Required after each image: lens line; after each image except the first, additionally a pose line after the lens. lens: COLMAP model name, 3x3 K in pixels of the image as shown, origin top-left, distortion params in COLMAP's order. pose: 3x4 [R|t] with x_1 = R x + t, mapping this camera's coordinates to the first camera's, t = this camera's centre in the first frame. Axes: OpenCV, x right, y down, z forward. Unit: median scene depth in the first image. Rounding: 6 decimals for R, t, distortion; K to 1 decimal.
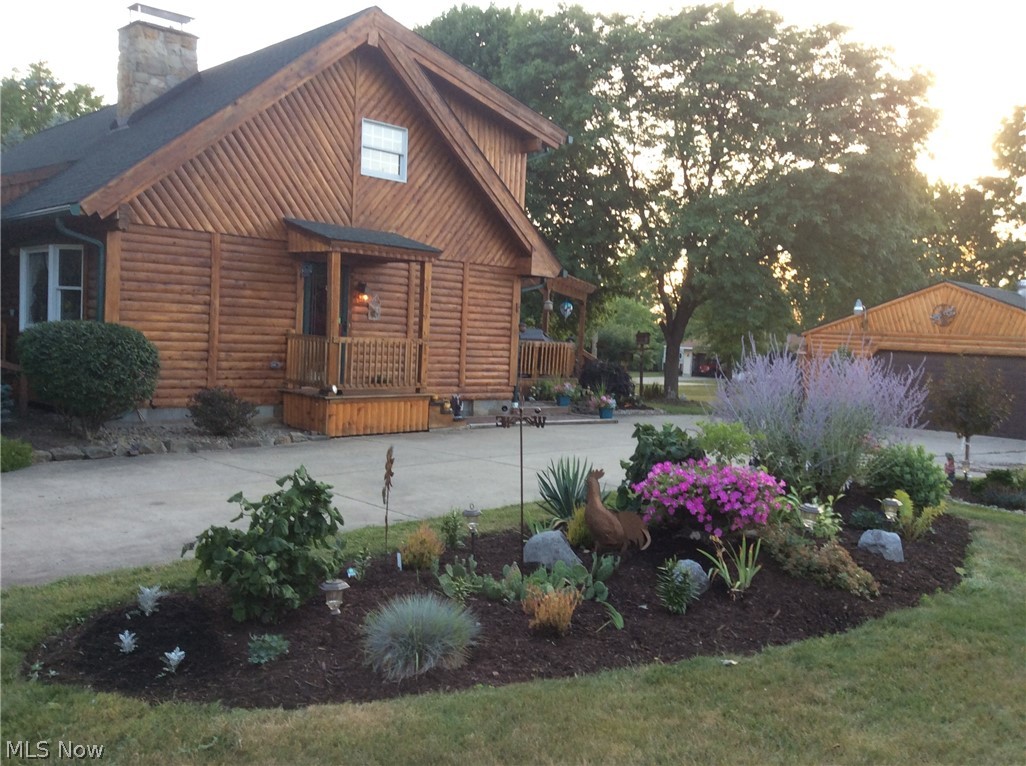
lens RADIAL K [[928.4, 0, 513.0], [0, 928.4, 383.0], [0, 0, 1]] dist [0.236008, -0.499053]
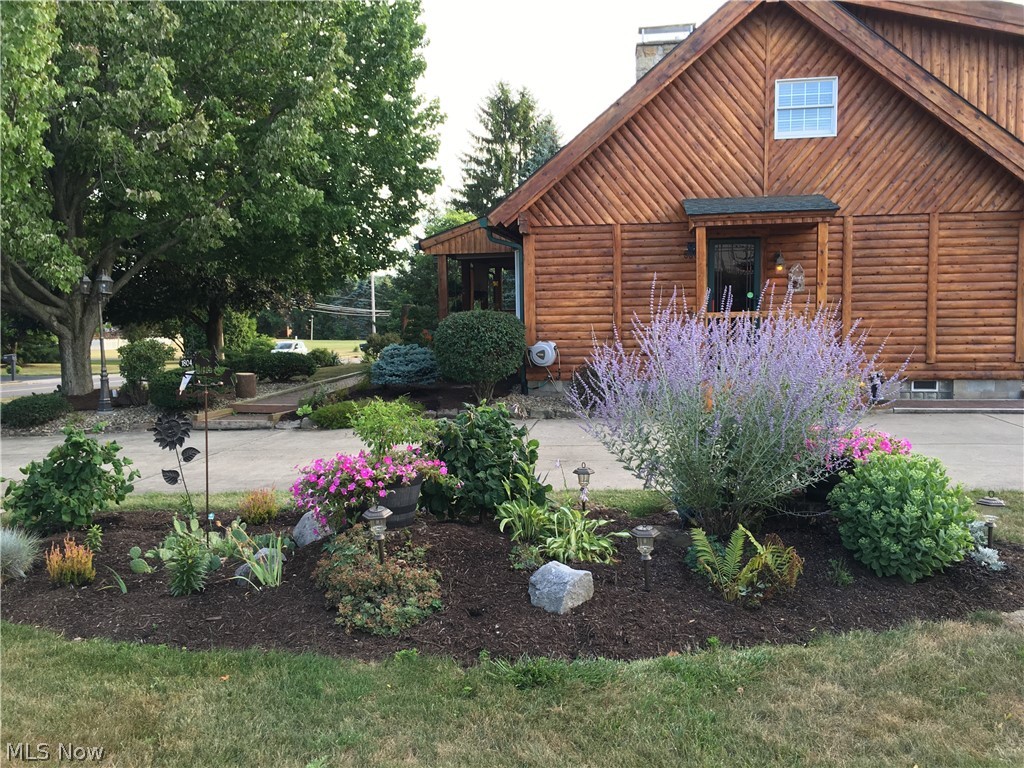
lens RADIAL K [[858.7, 0, 513.1], [0, 858.7, 369.8], [0, 0, 1]] dist [0.088358, -0.117458]
pose [[0.618108, 0.009153, -0.786040, 0.363831], [0.001601, 0.999915, 0.012902, -0.000724], [0.786092, -0.009234, 0.618041, 0.248692]]
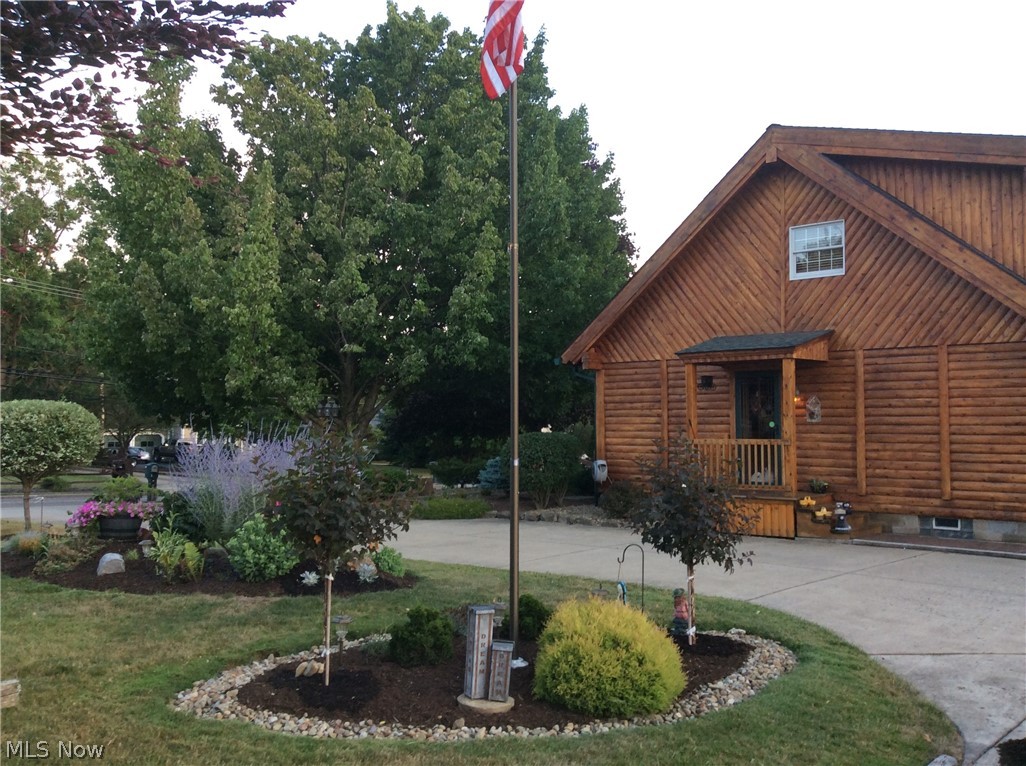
lens RADIAL K [[928.4, 0, 513.0], [0, 928.4, 383.0], [0, 0, 1]] dist [0.236008, -0.499053]
pose [[0.098274, -0.087634, -0.991293, 0.809846], [-0.050771, 0.994376, -0.092940, -0.000682], [0.993863, 0.059462, 0.093272, 0.610466]]
